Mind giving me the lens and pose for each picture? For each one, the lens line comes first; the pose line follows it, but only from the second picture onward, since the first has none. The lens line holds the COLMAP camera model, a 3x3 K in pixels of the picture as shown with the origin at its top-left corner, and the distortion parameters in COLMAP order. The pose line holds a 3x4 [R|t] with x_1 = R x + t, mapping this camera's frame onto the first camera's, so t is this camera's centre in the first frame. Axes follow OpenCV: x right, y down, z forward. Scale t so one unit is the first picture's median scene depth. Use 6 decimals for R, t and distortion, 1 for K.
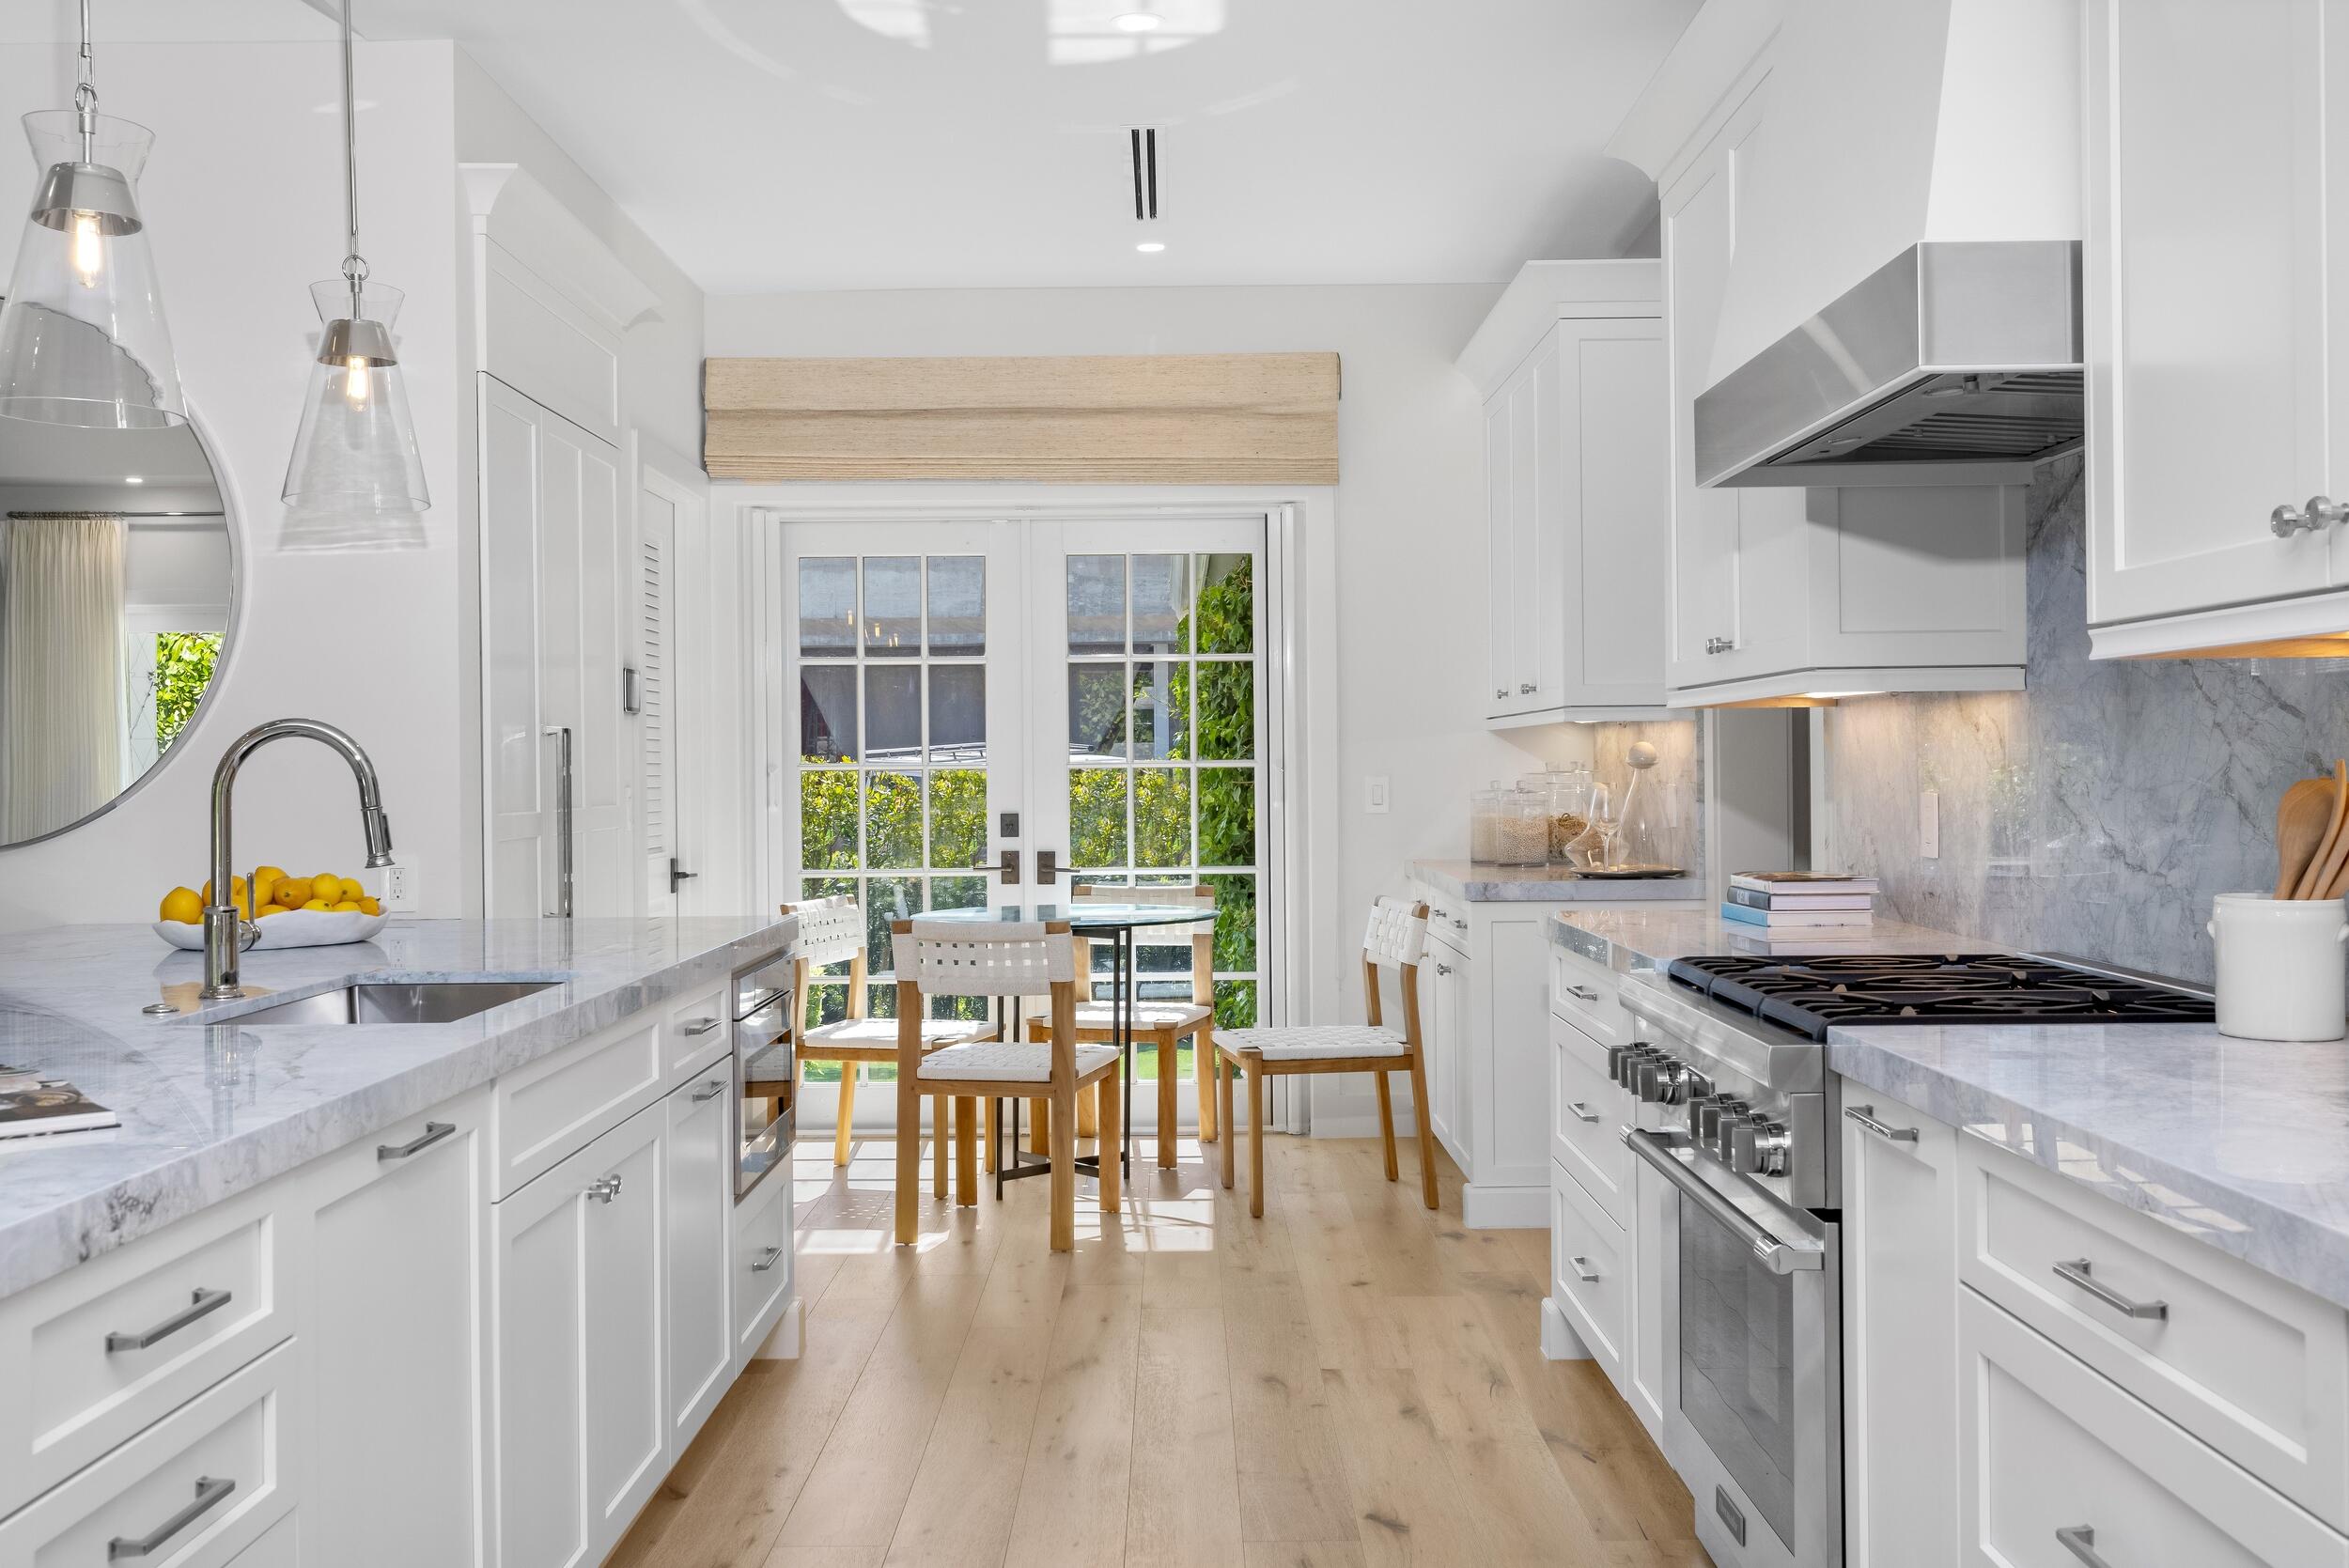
lens RADIAL K [[2218.5, 0, 1183.5], [0, 2218.5, 785.8], [0, 0, 1]] dist [-0.007540, 0.000000]
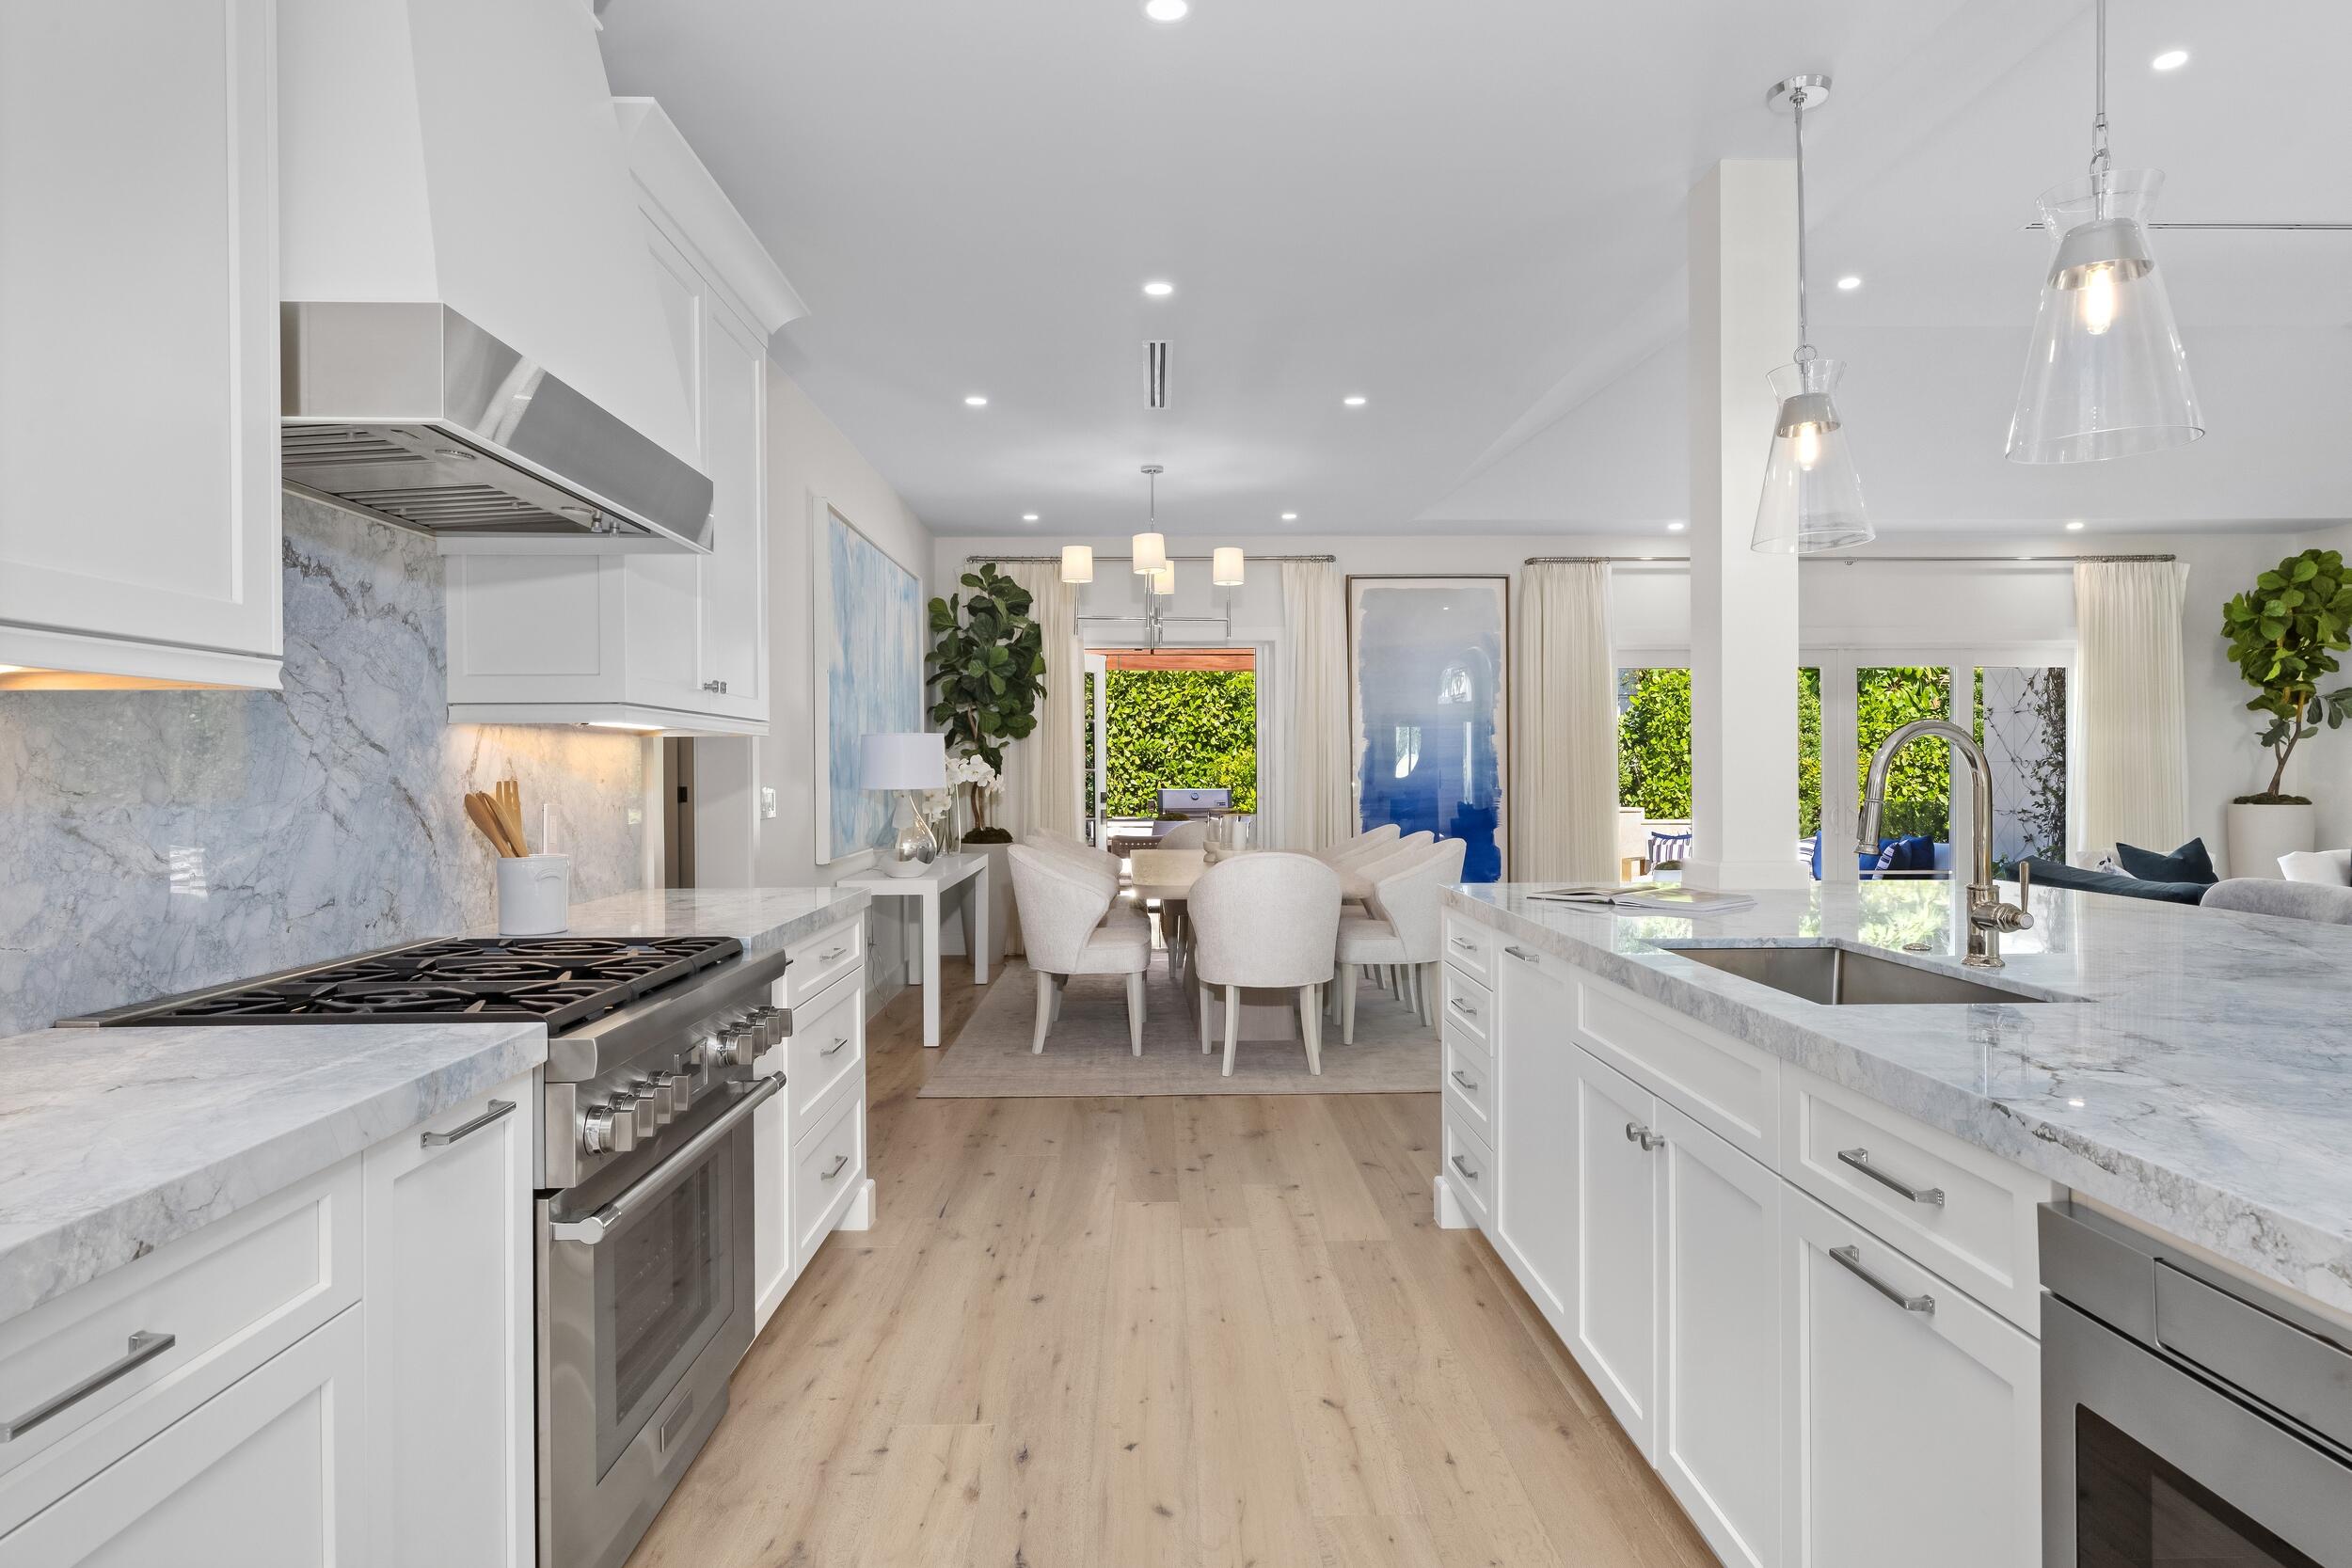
lens RADIAL K [[1369.2, 0, 1183.6], [0, 1369.2, 774.1], [0, 0, 1]] dist [0.004040, 0.000936]
pose [[-0.999783, 0.012324, -0.016807, -0.012082], [0.012151, 0.999873, 0.010340, -0.015865], [0.016932, 0.010133, -0.999805, 1.520024]]
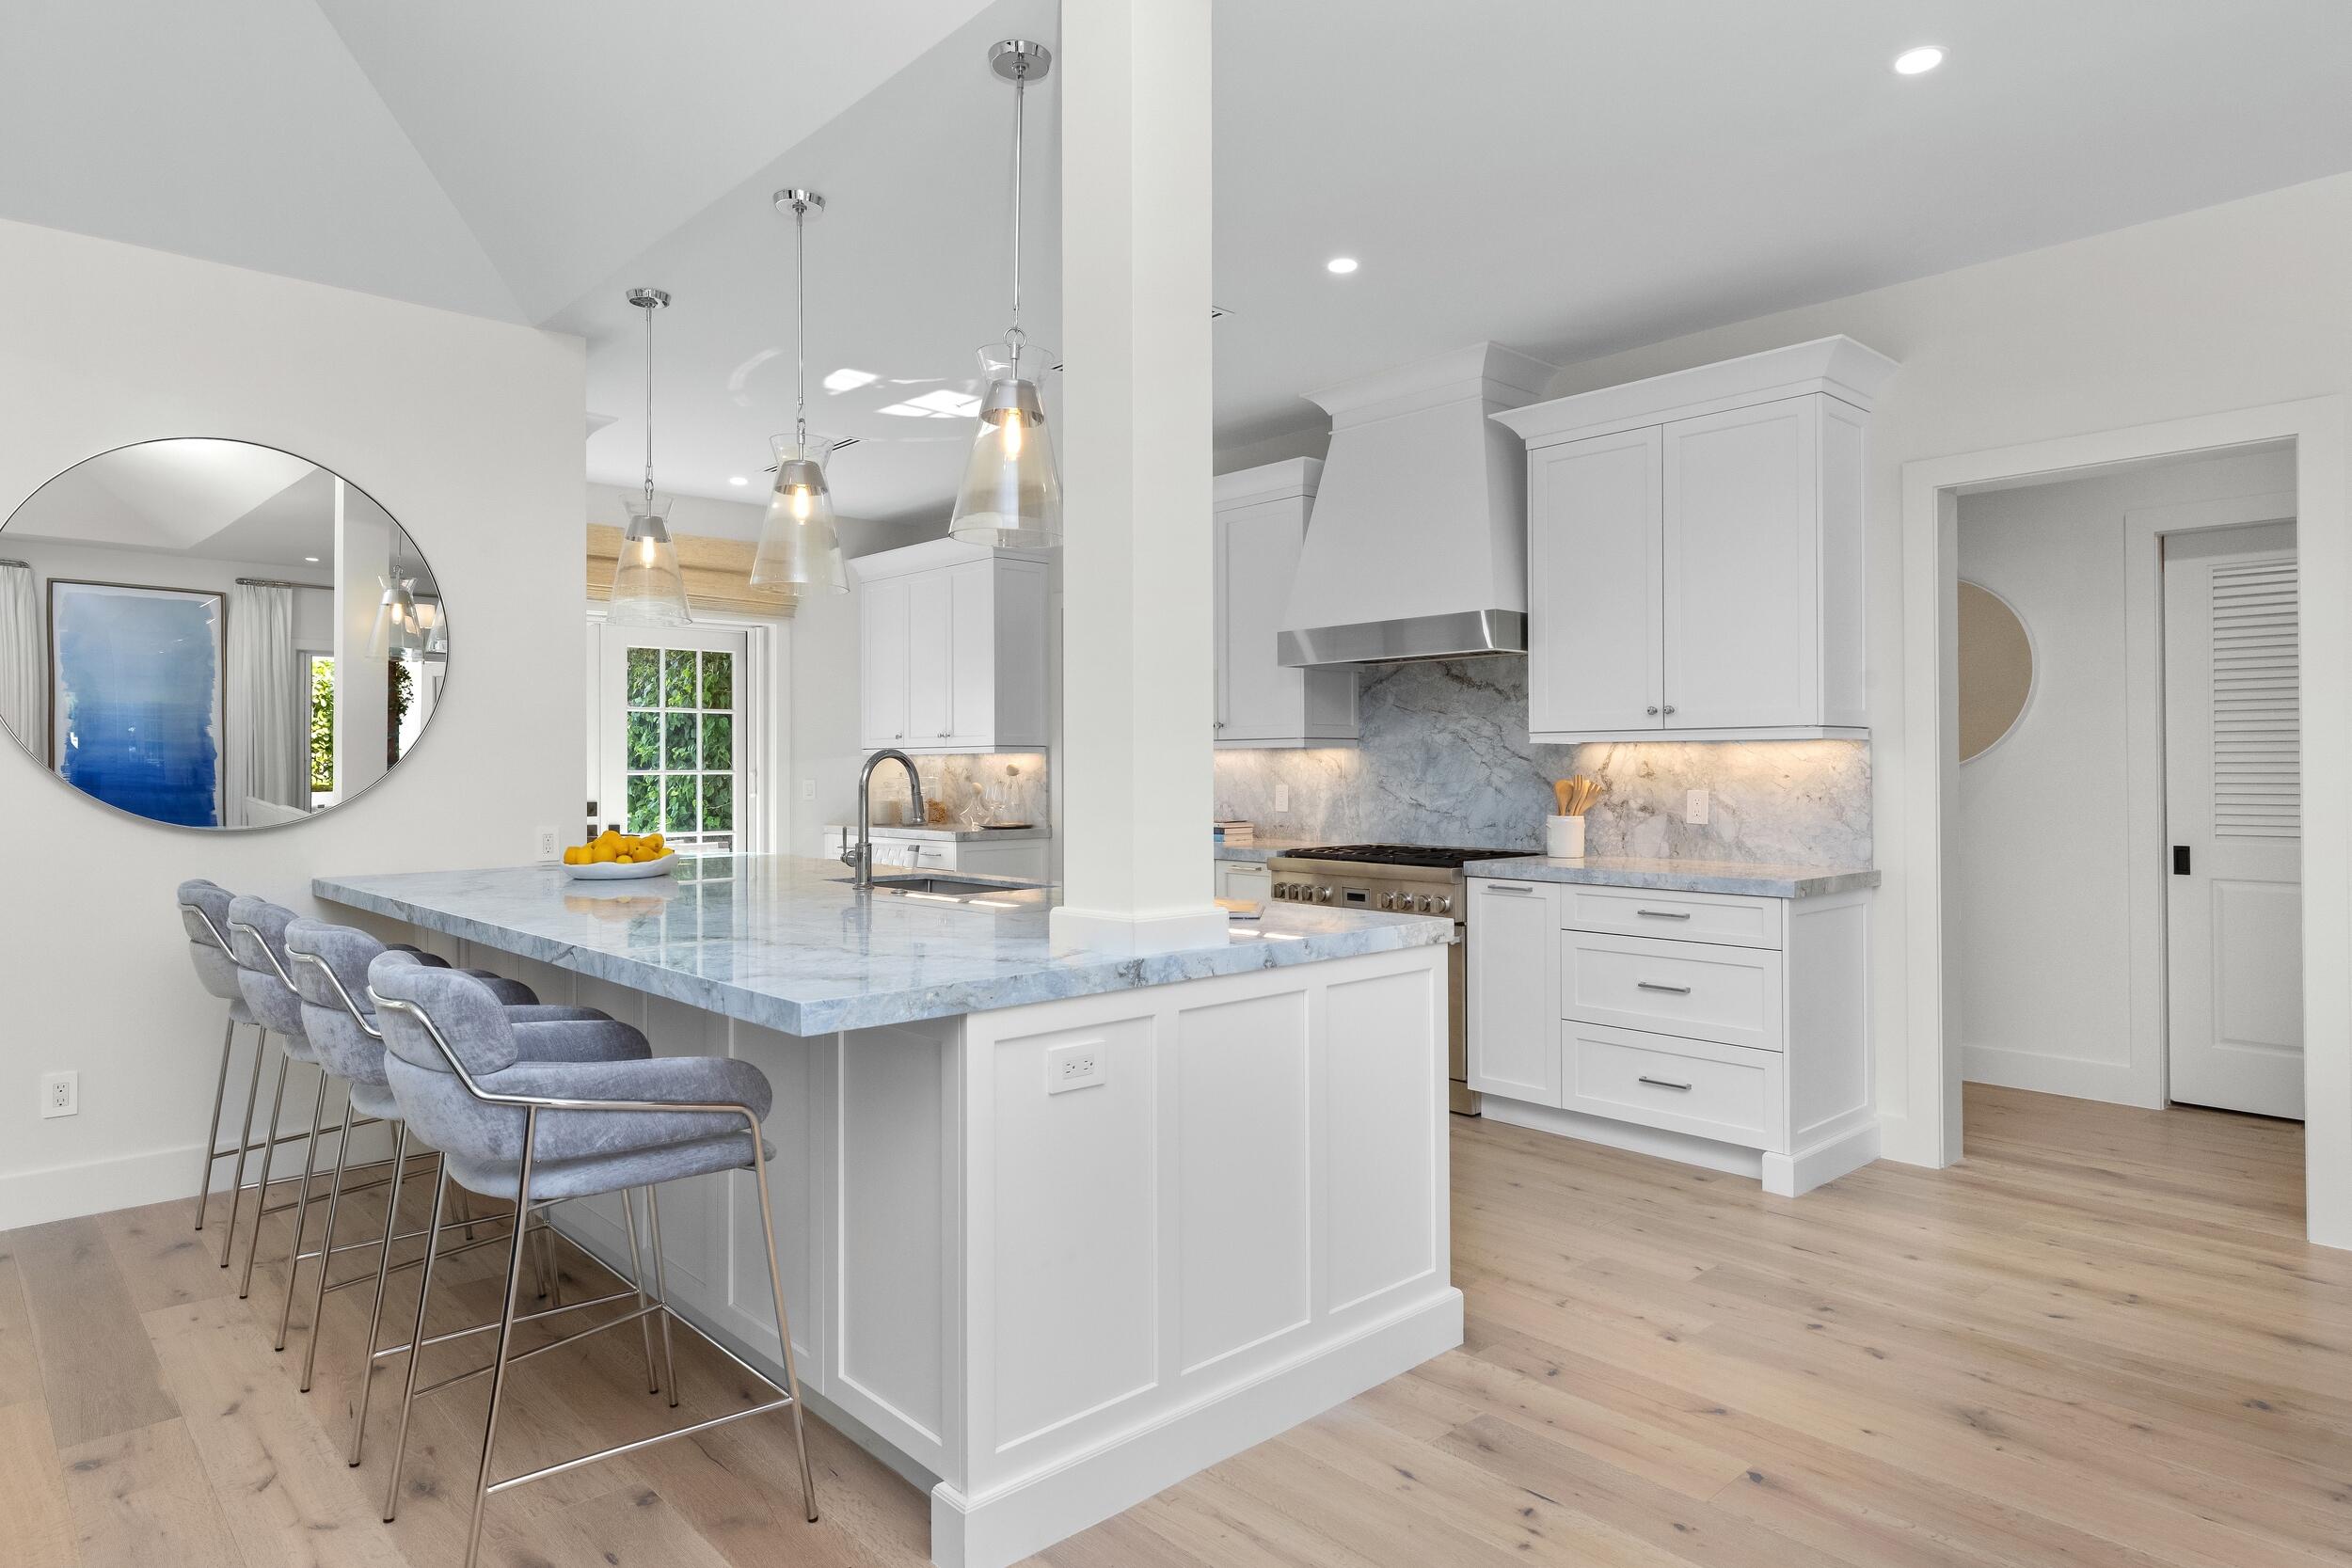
lens RADIAL K [[1343.5, 0, 1190.8], [0, 1343.5, 770.8], [0, 0, 1]] dist [0.018779, -0.006021]
pose [[0.730072, 0.003302, 0.683363, -0.925460], [0.003237, 0.999960, -0.008290, -0.001931], [-0.683363, 0.008265, 0.730032, -0.062879]]
